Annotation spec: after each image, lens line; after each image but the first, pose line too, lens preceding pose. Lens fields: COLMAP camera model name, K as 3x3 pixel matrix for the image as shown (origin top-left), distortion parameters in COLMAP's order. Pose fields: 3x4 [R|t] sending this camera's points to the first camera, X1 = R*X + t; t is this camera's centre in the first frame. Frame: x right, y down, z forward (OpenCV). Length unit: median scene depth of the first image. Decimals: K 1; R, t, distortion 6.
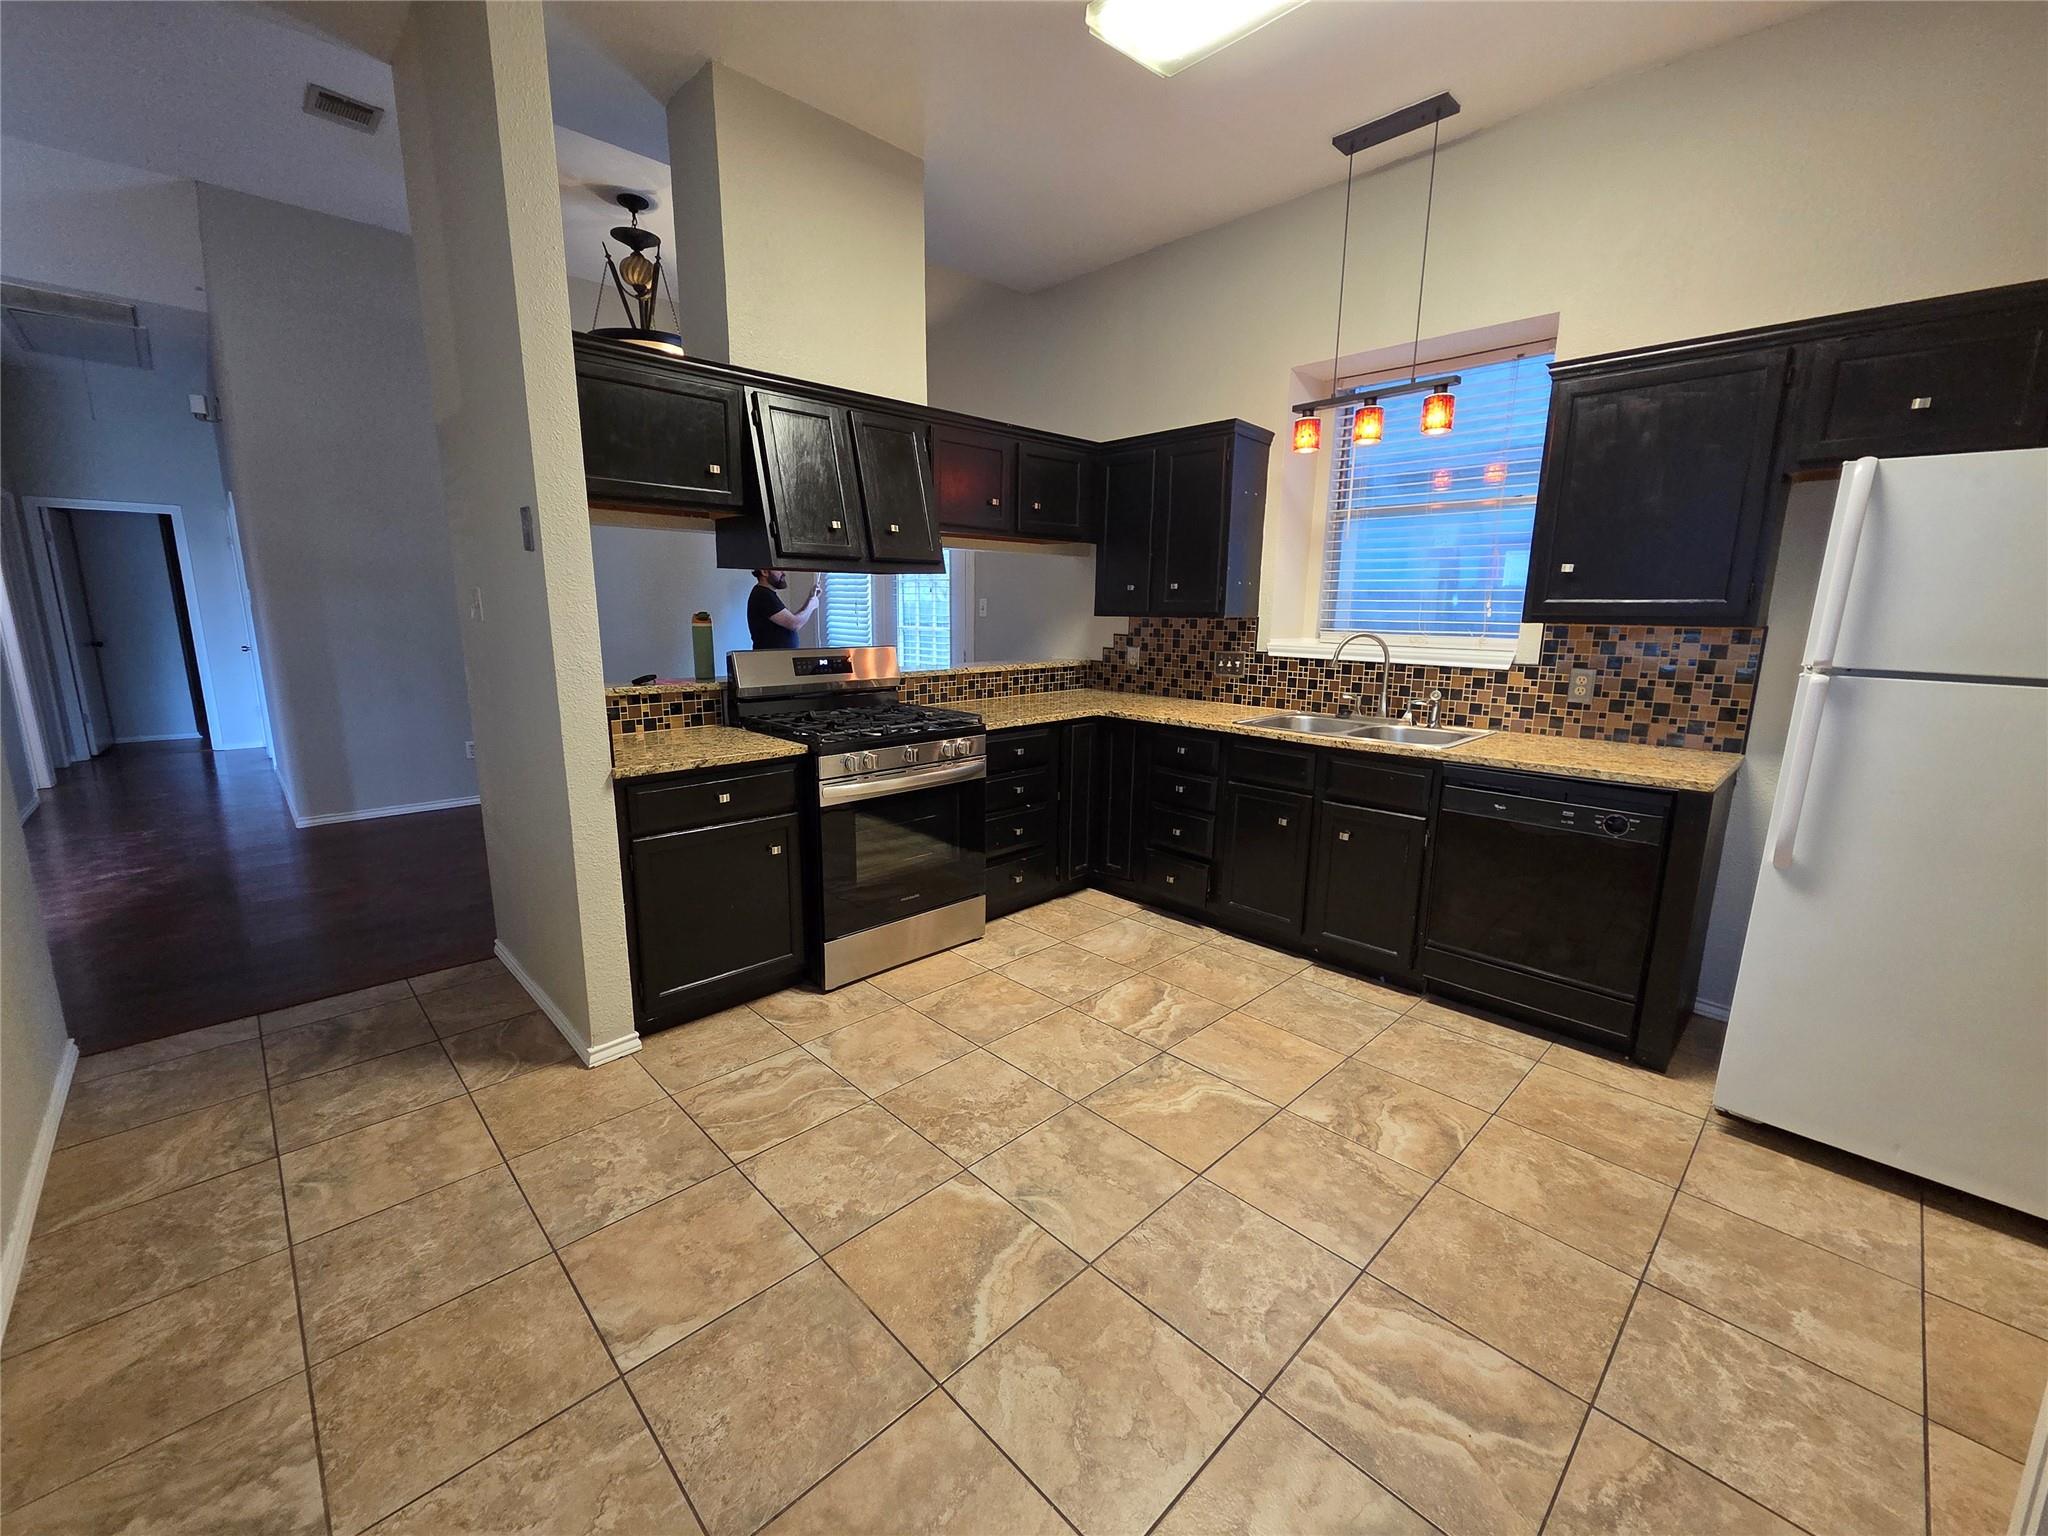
lens RADIAL K [[836.9, 0, 1008.9], [0, 836.9, 759.7], [0, 0, 1]] dist [0.004345, 0.000446]
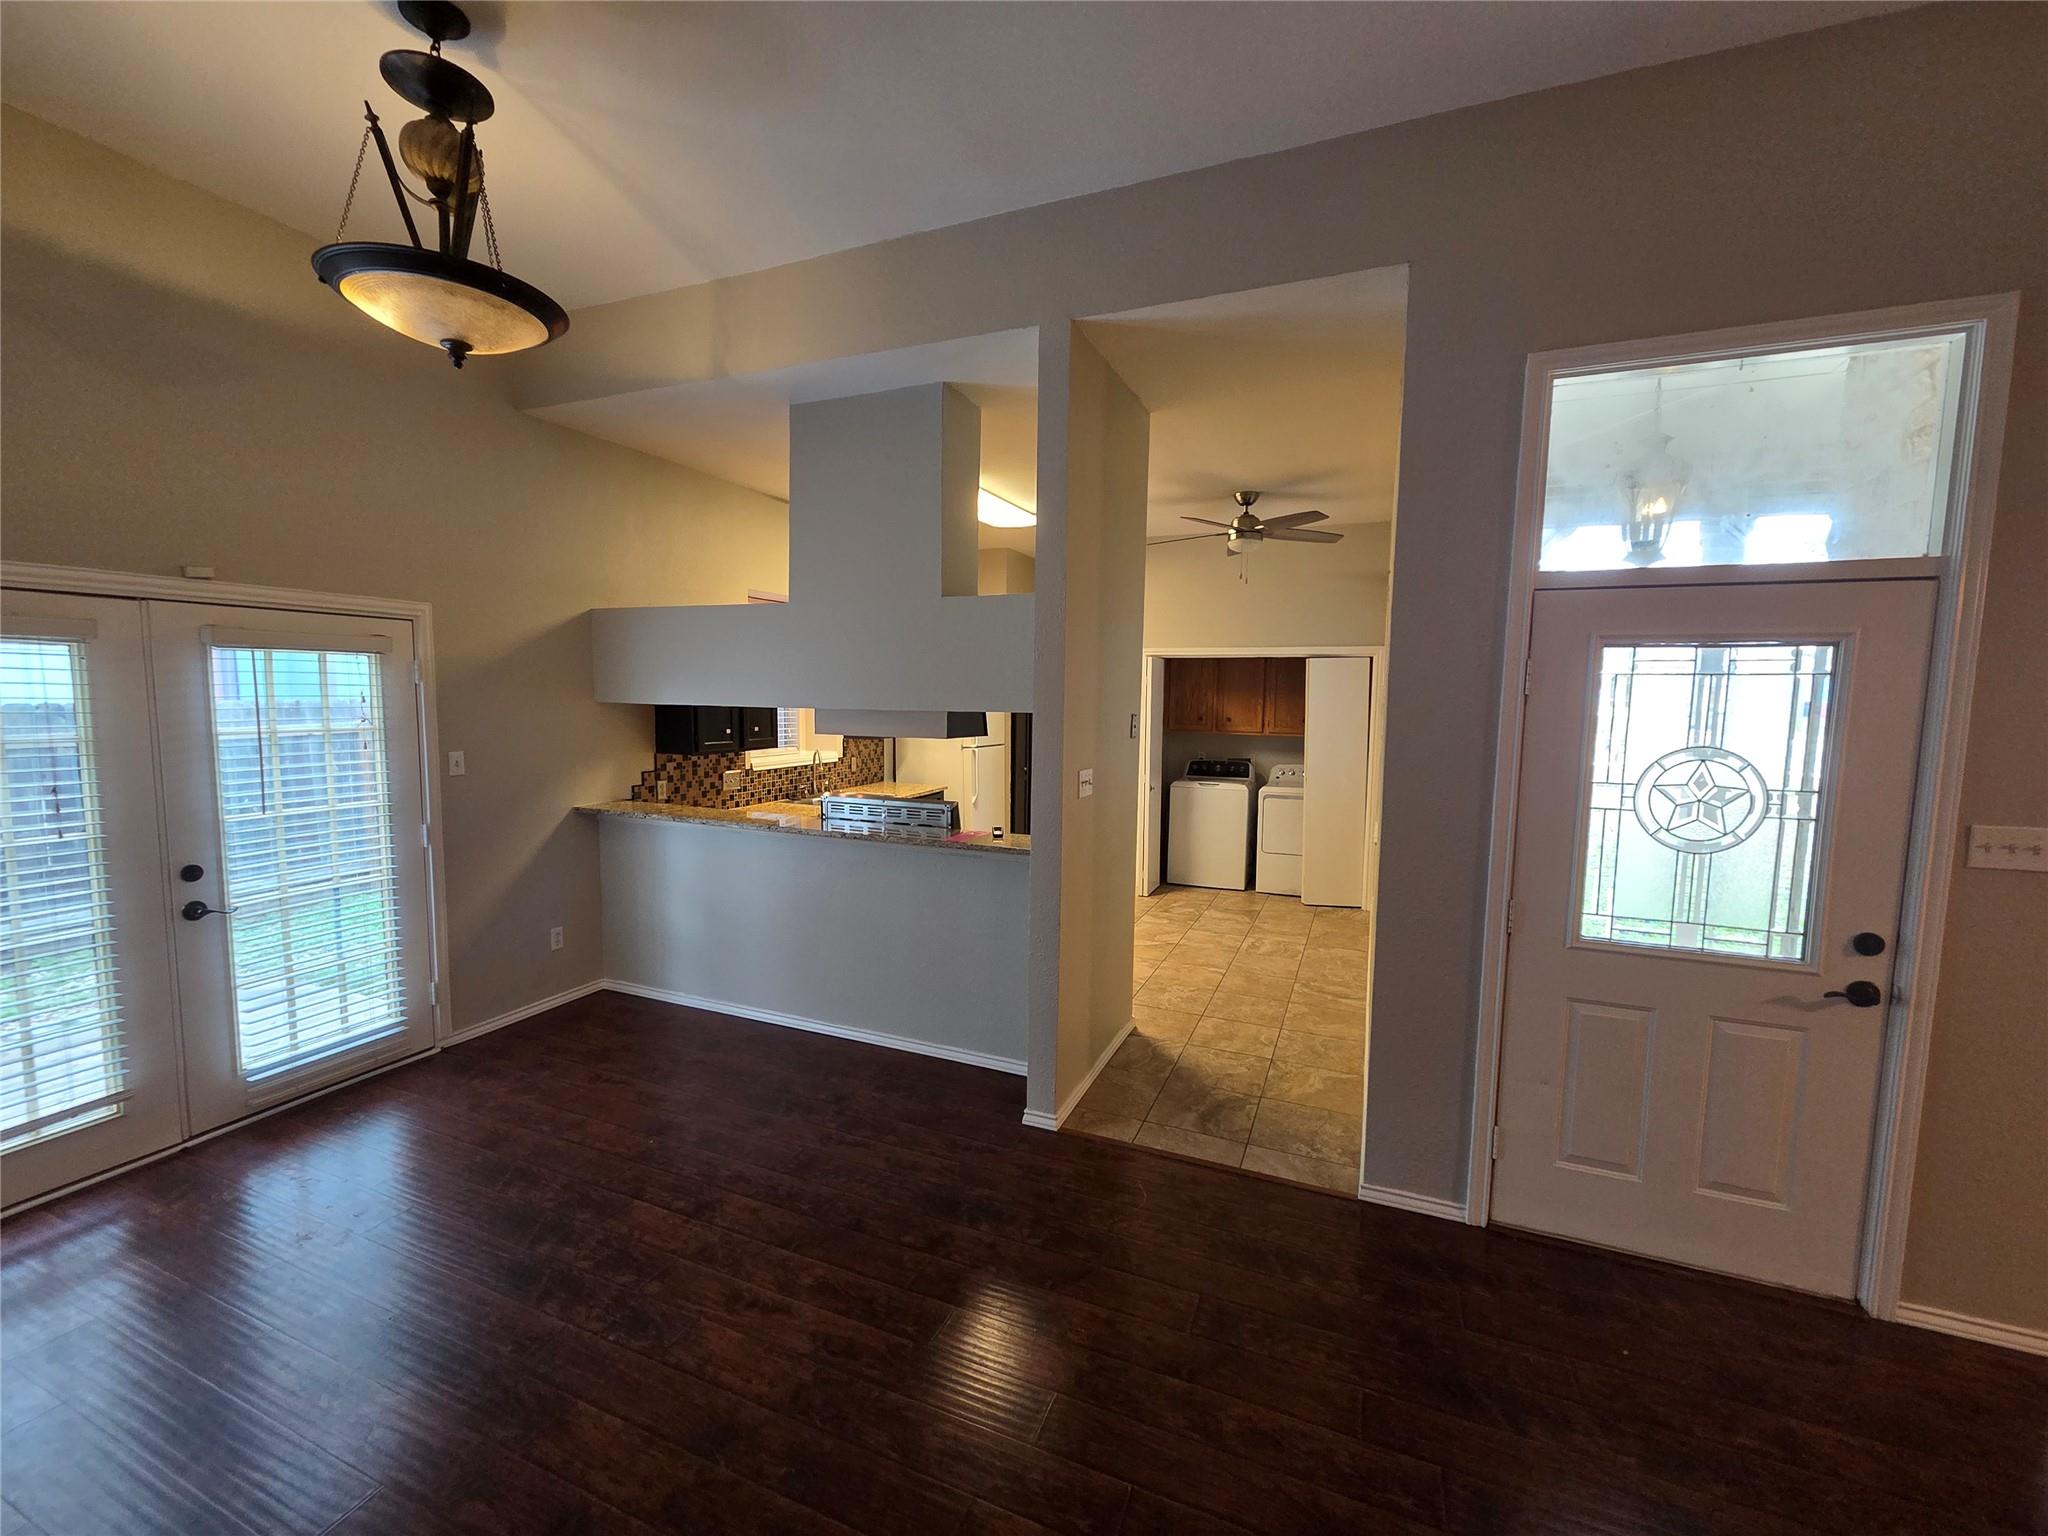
lens RADIAL K [[836.9, 0, 1008.9], [0, 836.9, 759.7], [0, 0, 1]] dist [0.004345, 0.000446]
pose [[-0.386655, -0.088001, 0.918016, -1.763734], [0.153385, 0.975436, 0.158108, -0.440431], [-0.909379, 0.201943, -0.363659, 1.593107]]
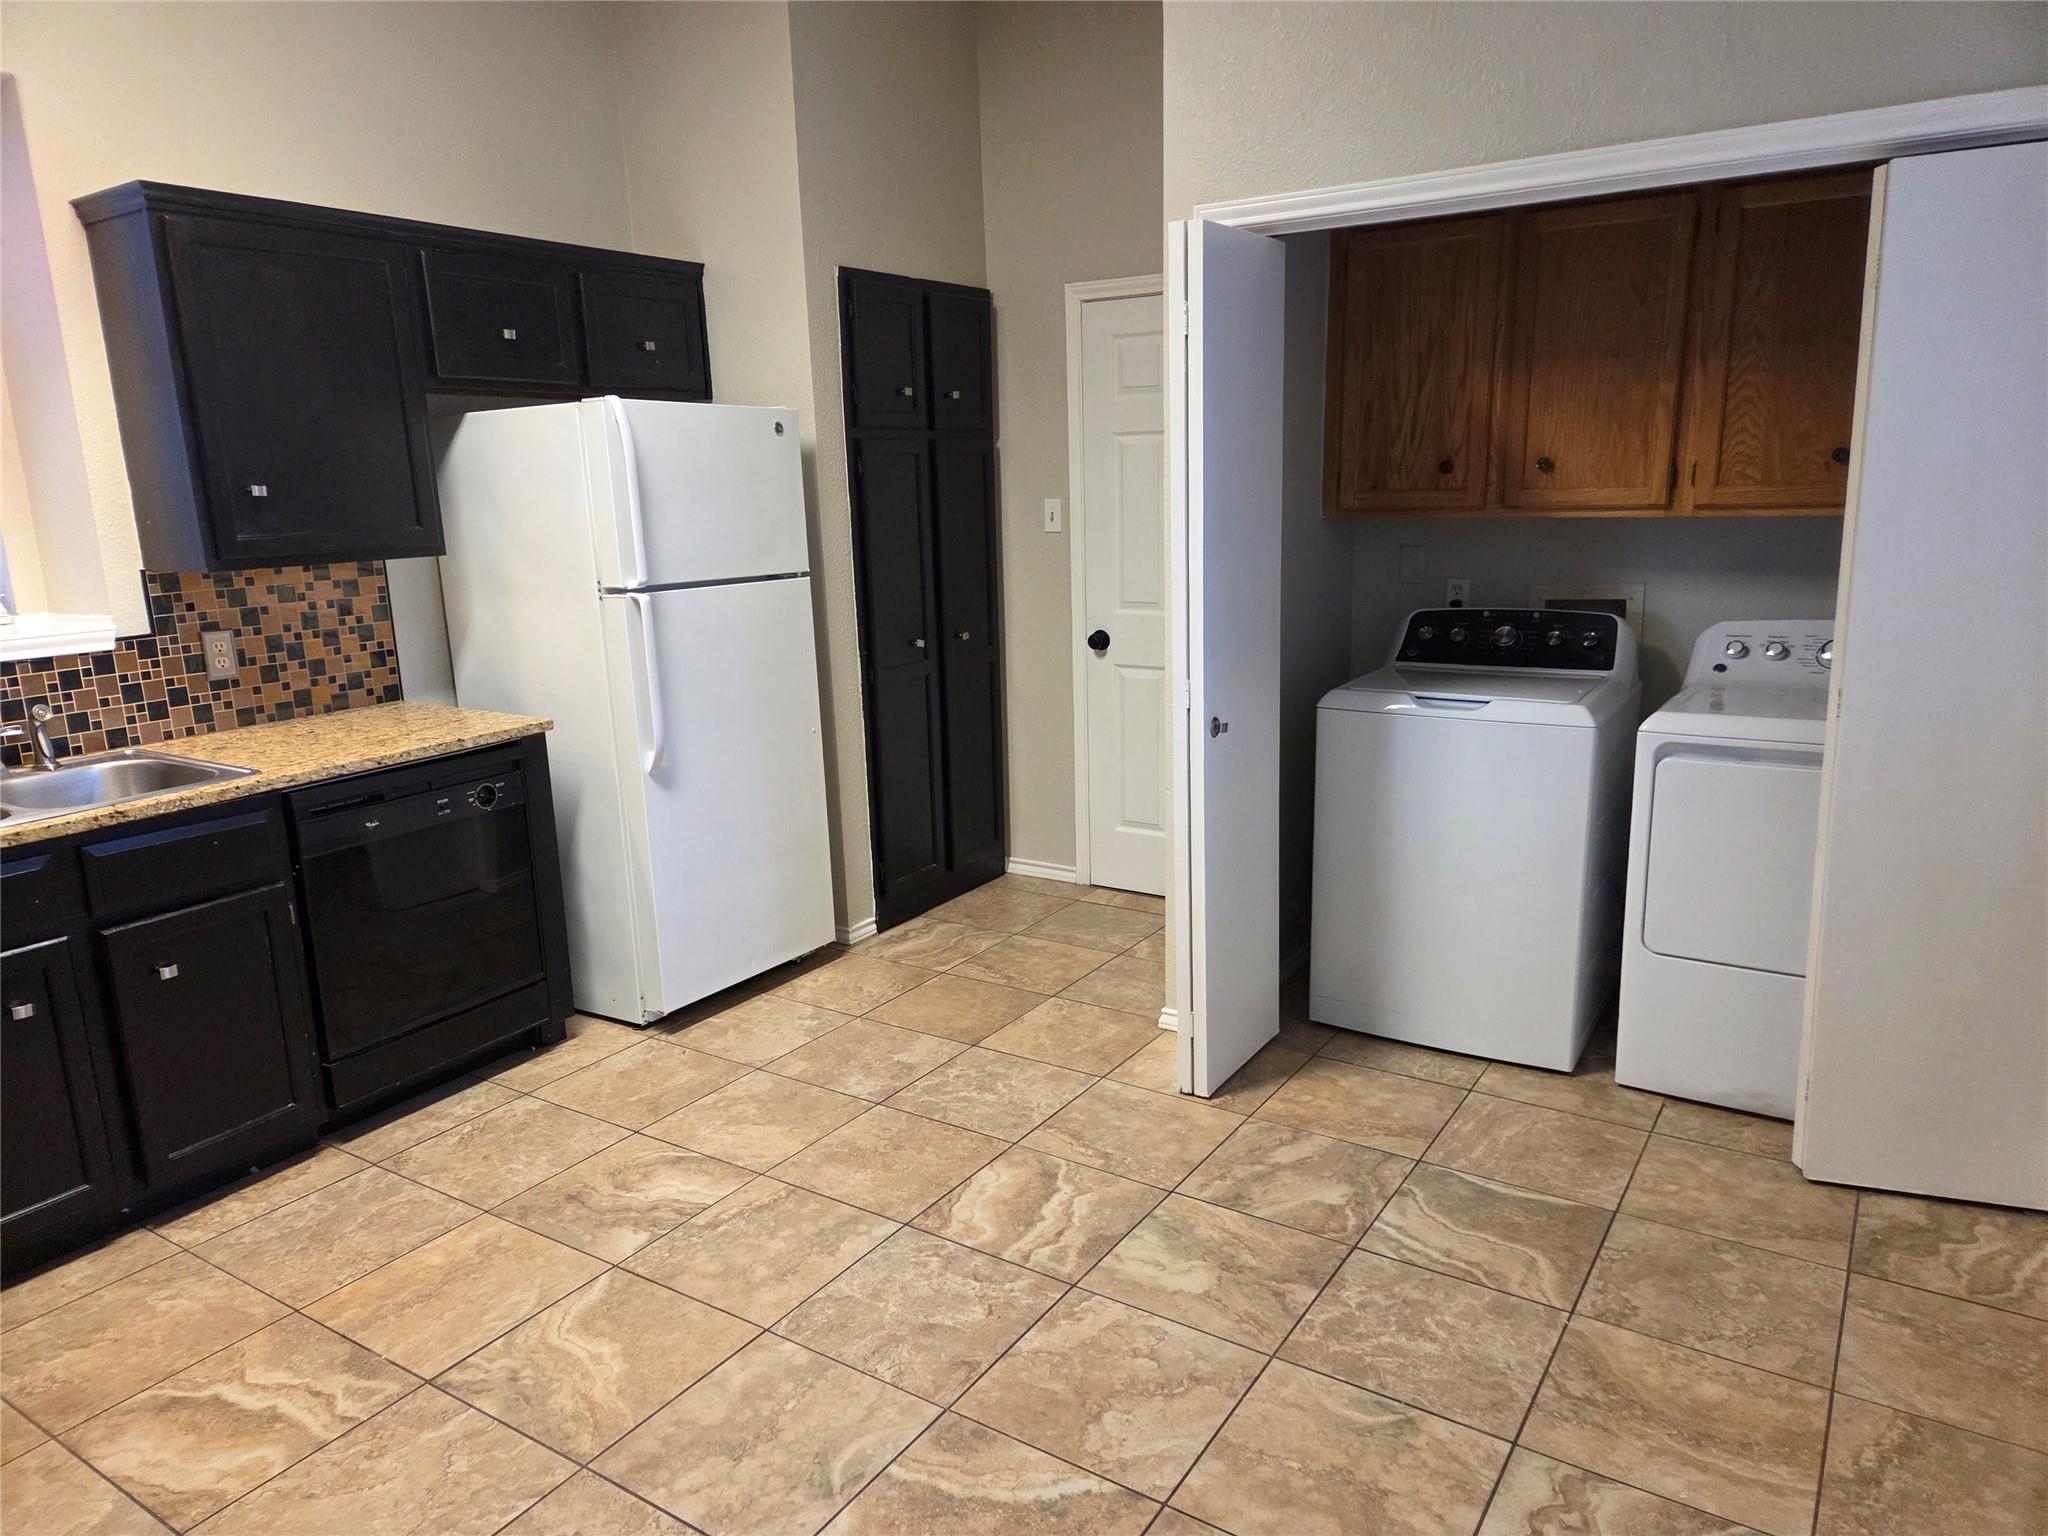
lens RADIAL K [[1372.1, 0, 1035.6], [0, 1372.1, 775.0], [0, 0, 1]] dist [0.042316, -0.004623]
pose [[-0.235043, -0.218391, 0.947133, -0.656273], [0.199976, 0.942720, 0.267000, -0.184474], [-0.951191, 0.252160, -0.177907, 0.644200]]
